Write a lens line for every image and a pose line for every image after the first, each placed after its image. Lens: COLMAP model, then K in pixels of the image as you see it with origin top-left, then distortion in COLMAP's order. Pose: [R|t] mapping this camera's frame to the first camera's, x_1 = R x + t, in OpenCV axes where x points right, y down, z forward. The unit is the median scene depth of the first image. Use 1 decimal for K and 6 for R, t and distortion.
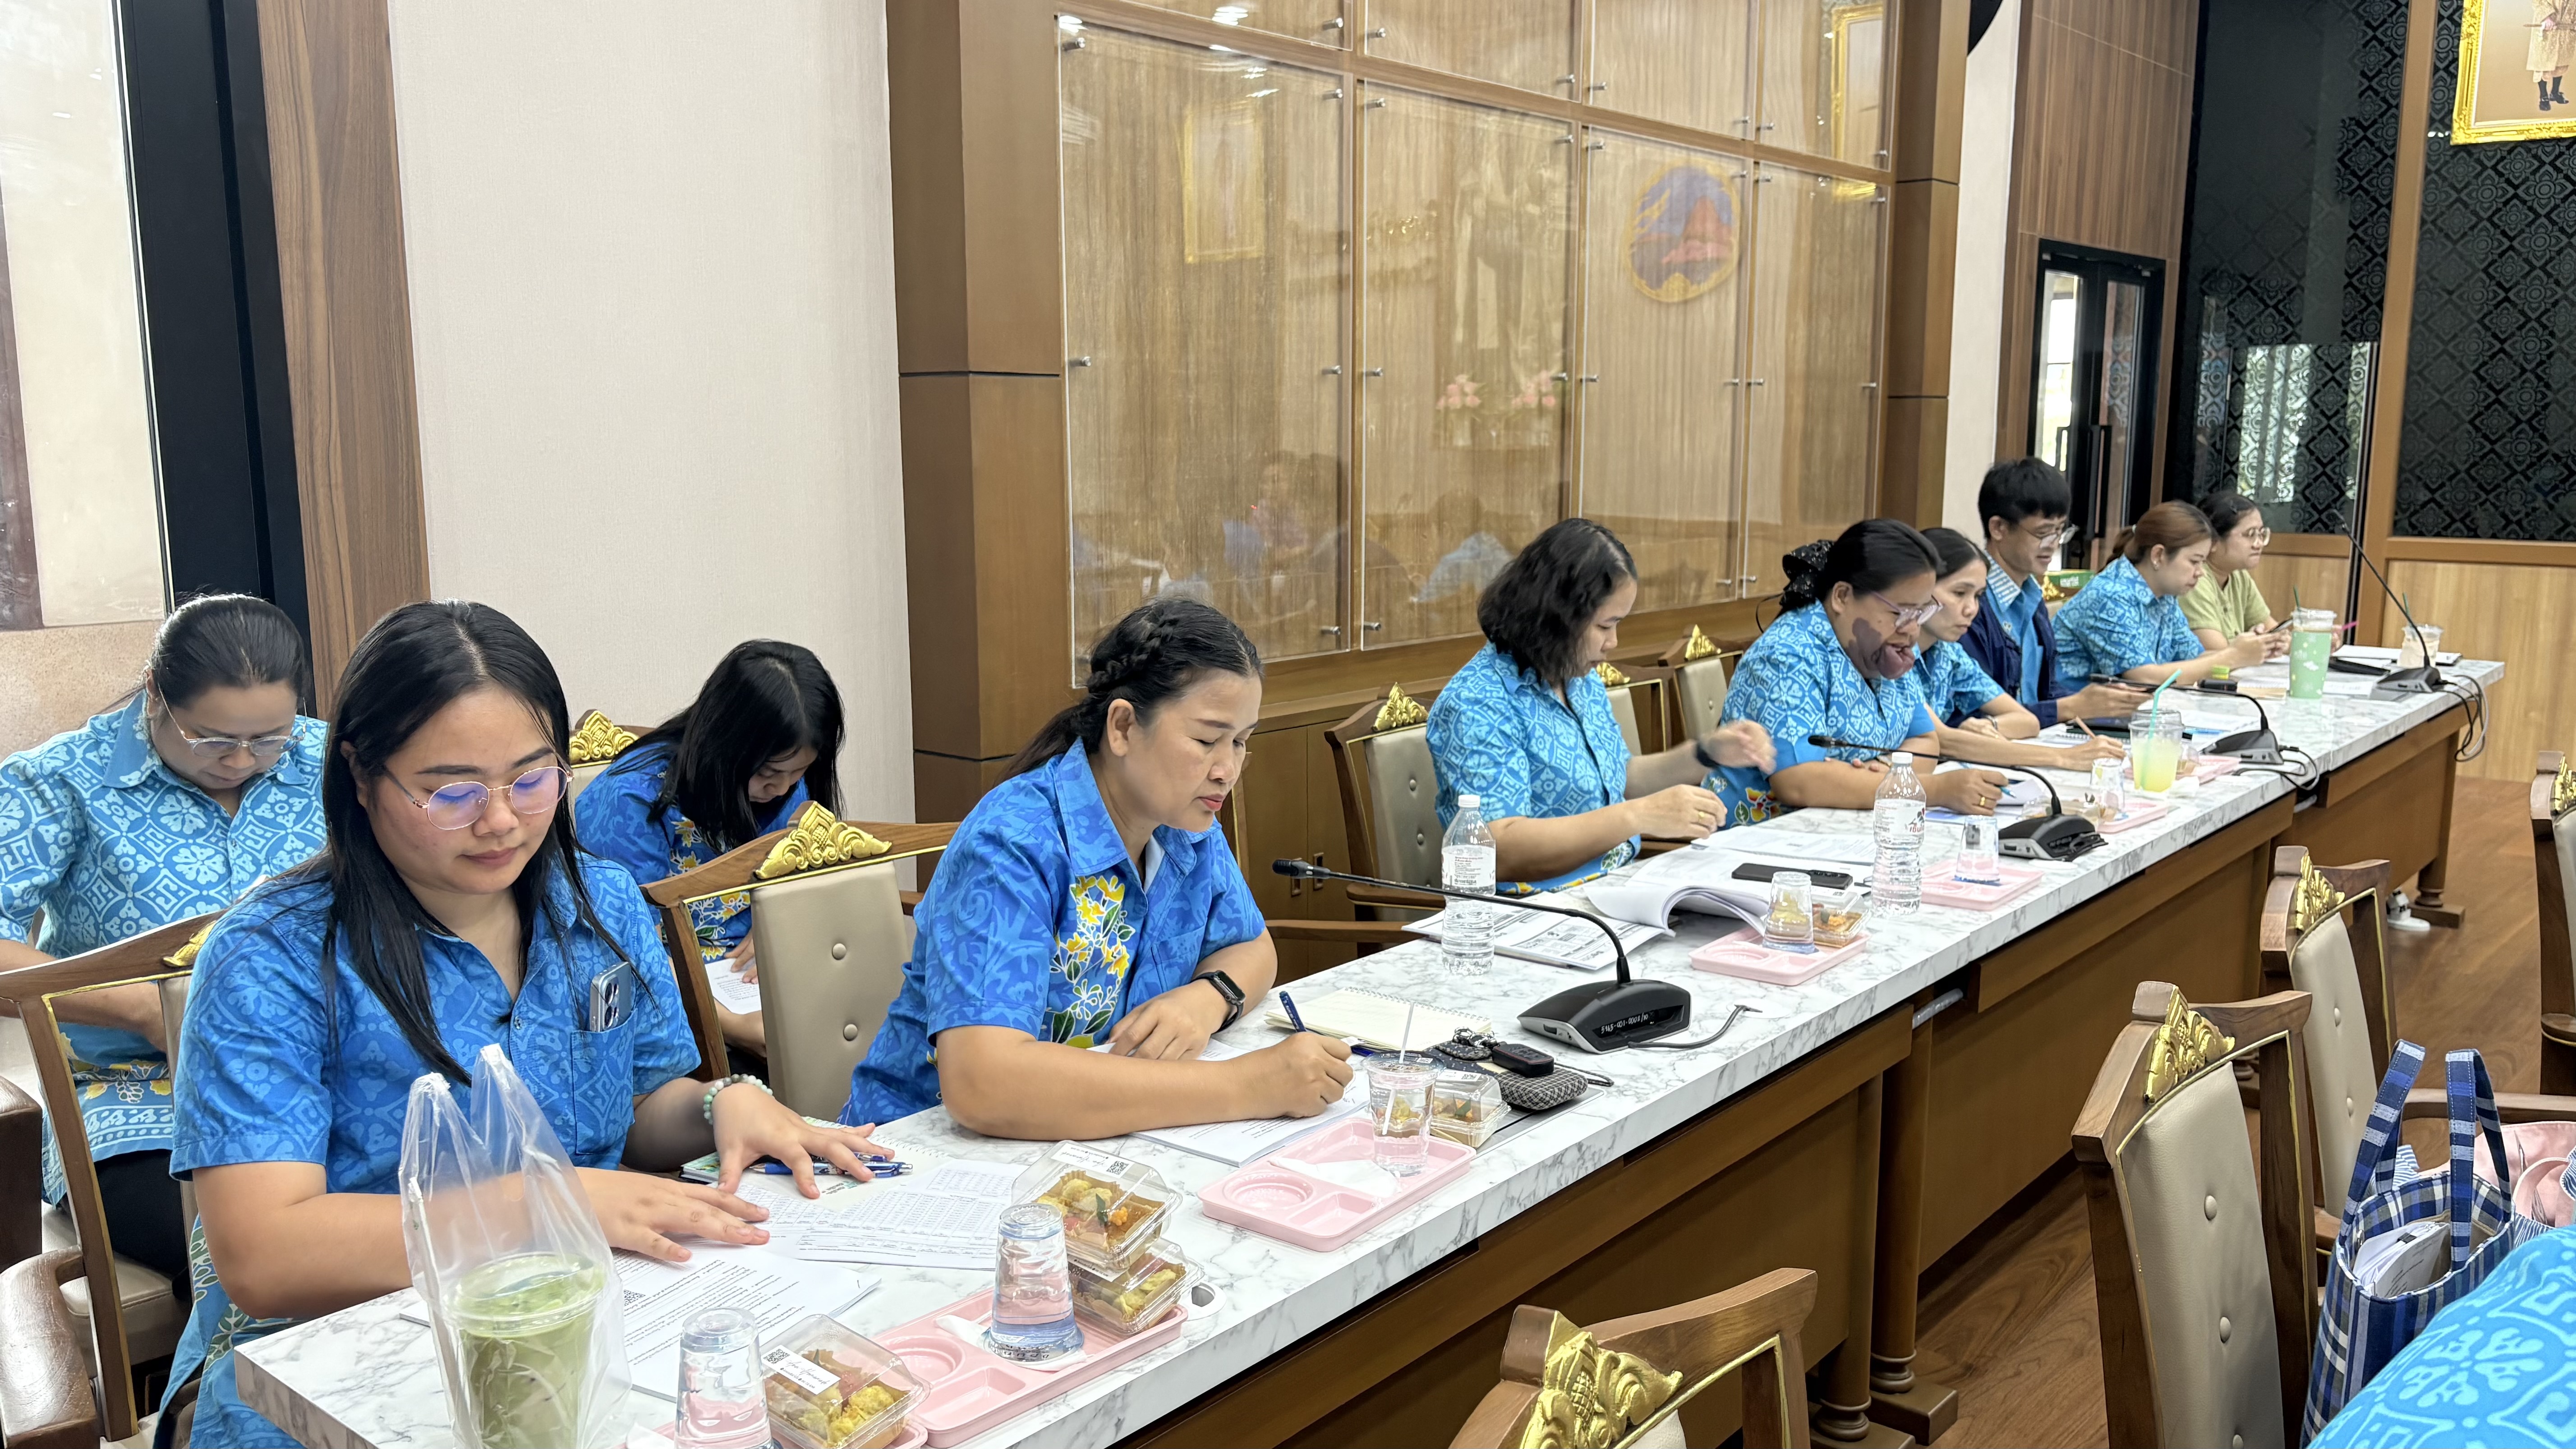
lens RADIAL K [[1942.9, 0, 1277.6], [0, 1942.9, 737.0], [0, 0, 1]] dist [0.038711, -0.036148]
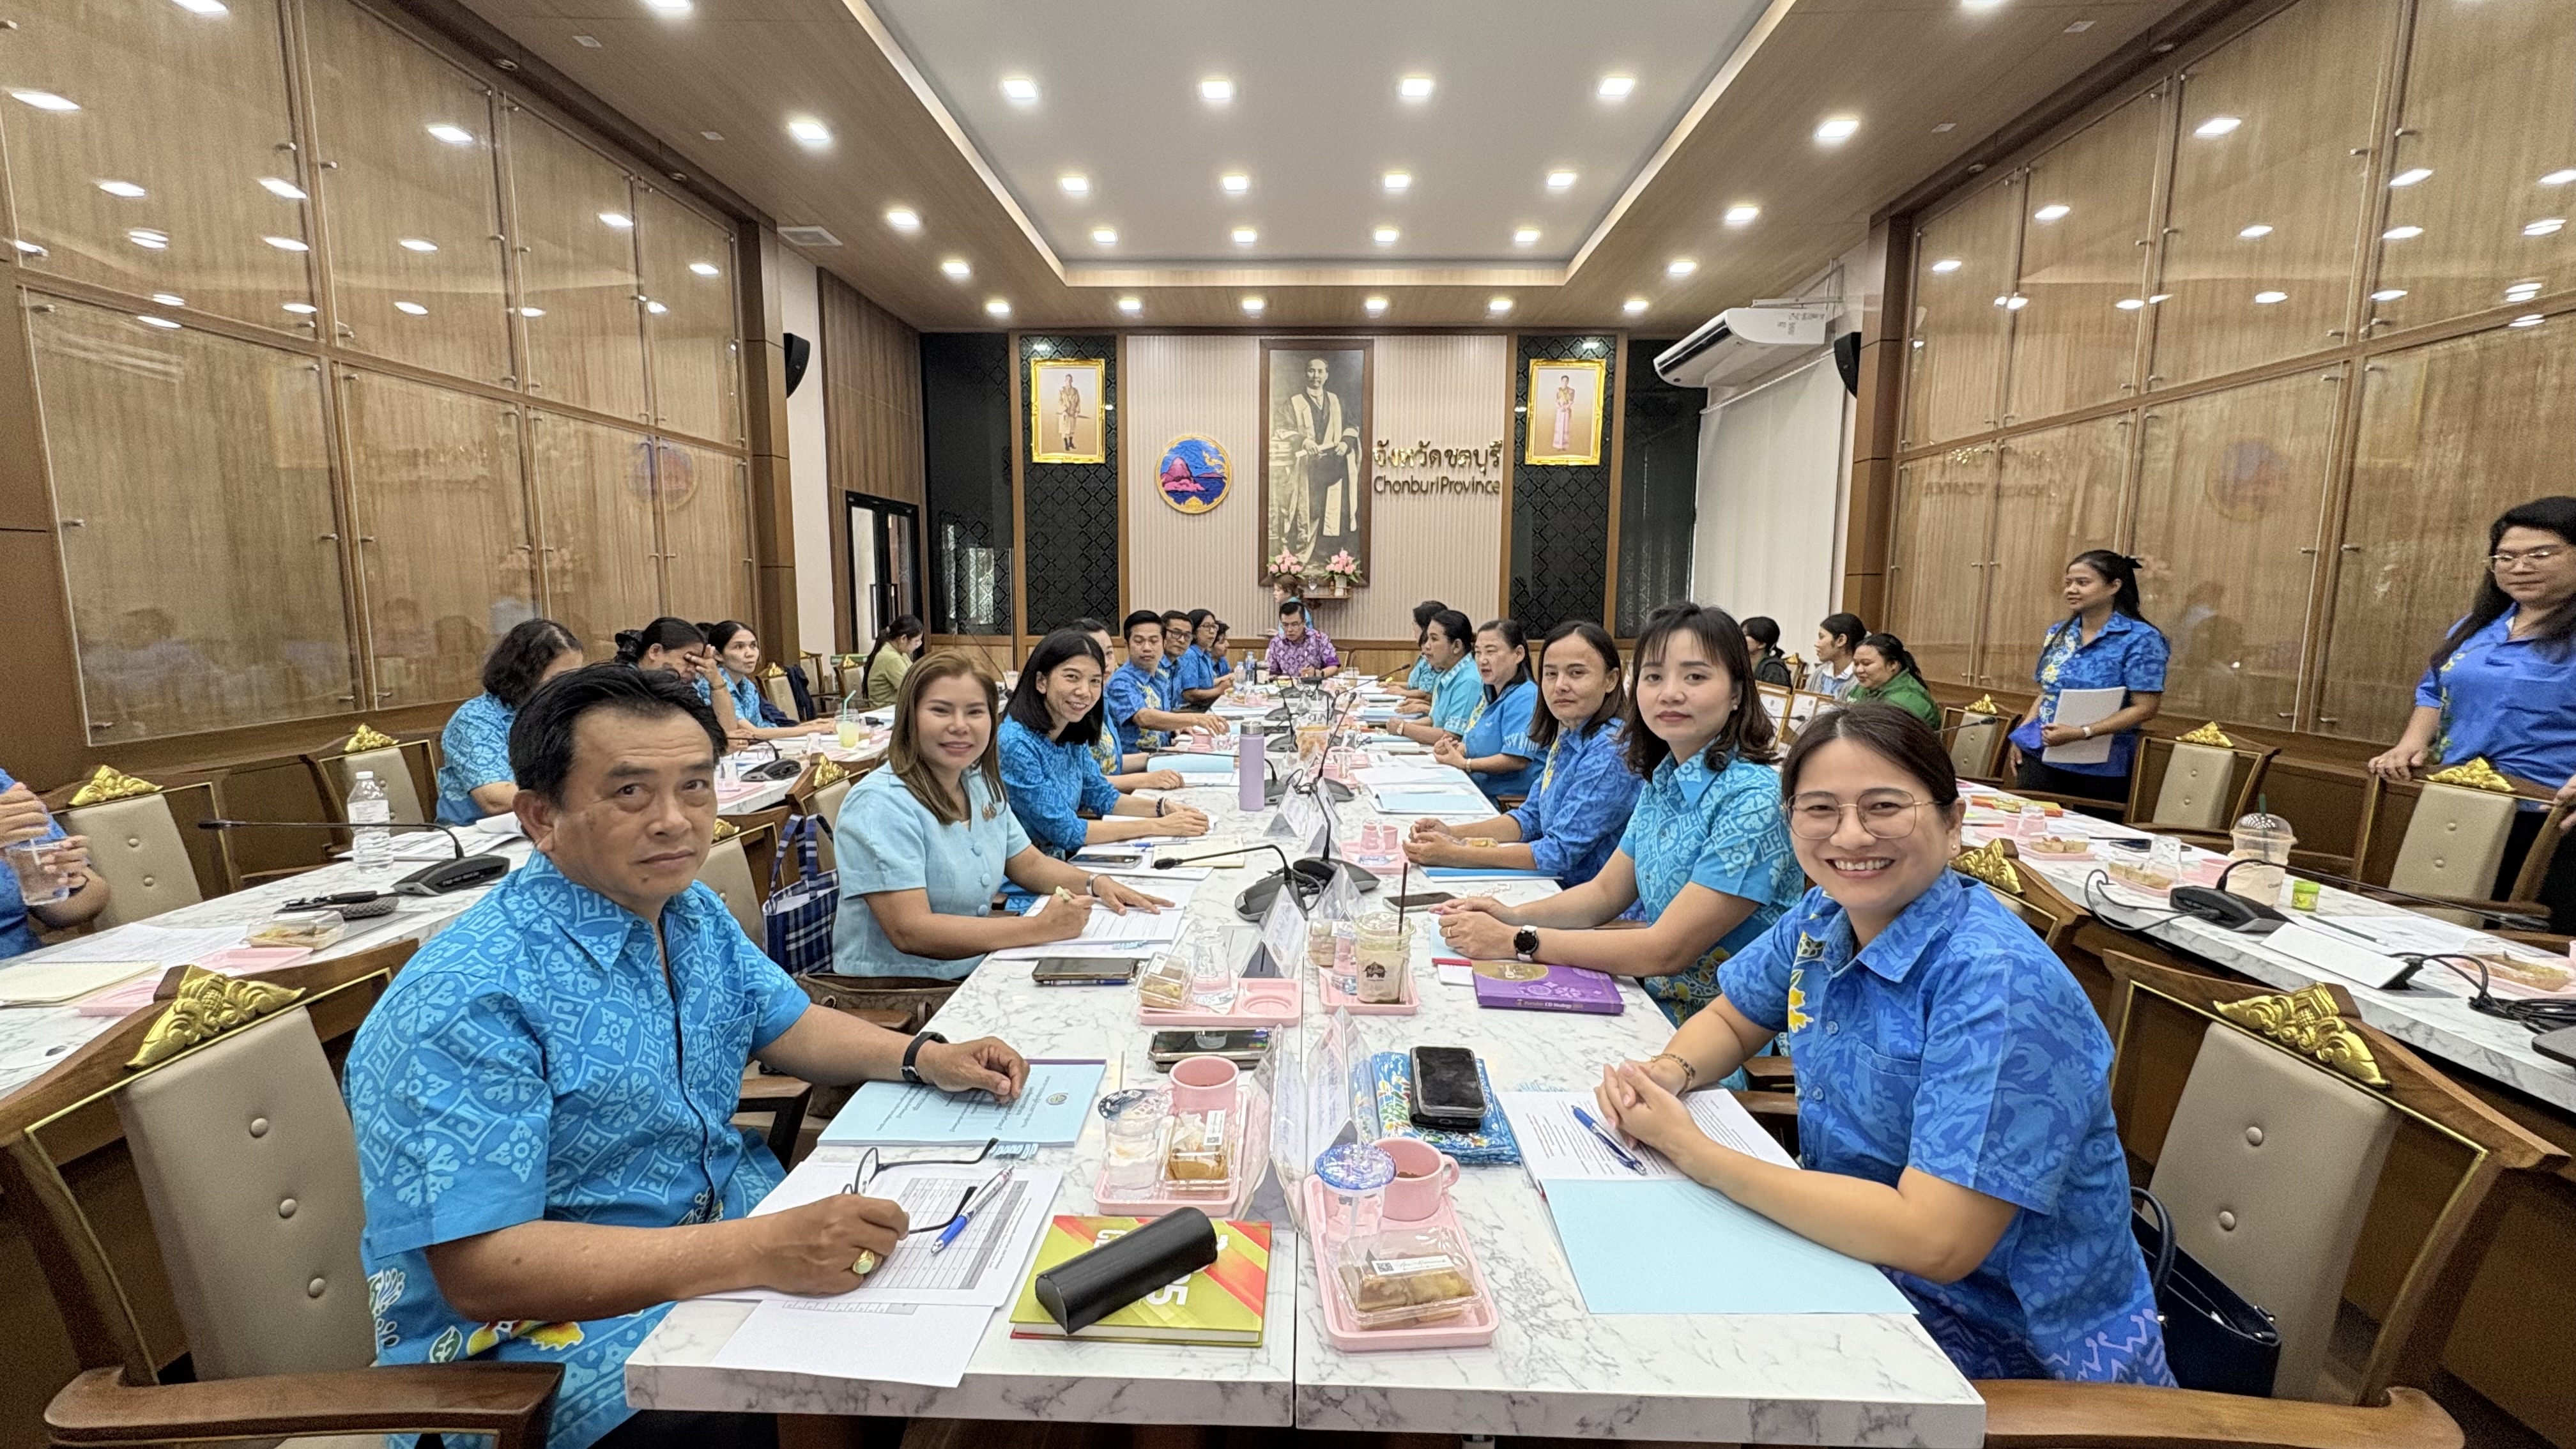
lens RADIAL K [[1030.0, 0, 1287.7], [0, 1030.0, 717.7], [0, 0, 1]] dist [0.000538, 0.000012]
pose [[0.771236, -0.070800, 0.632599, 0.061650], [0.092491, 0.995713, -0.001322, 0.023245], [-0.629794, 0.059529, 0.774478, -0.101971]]
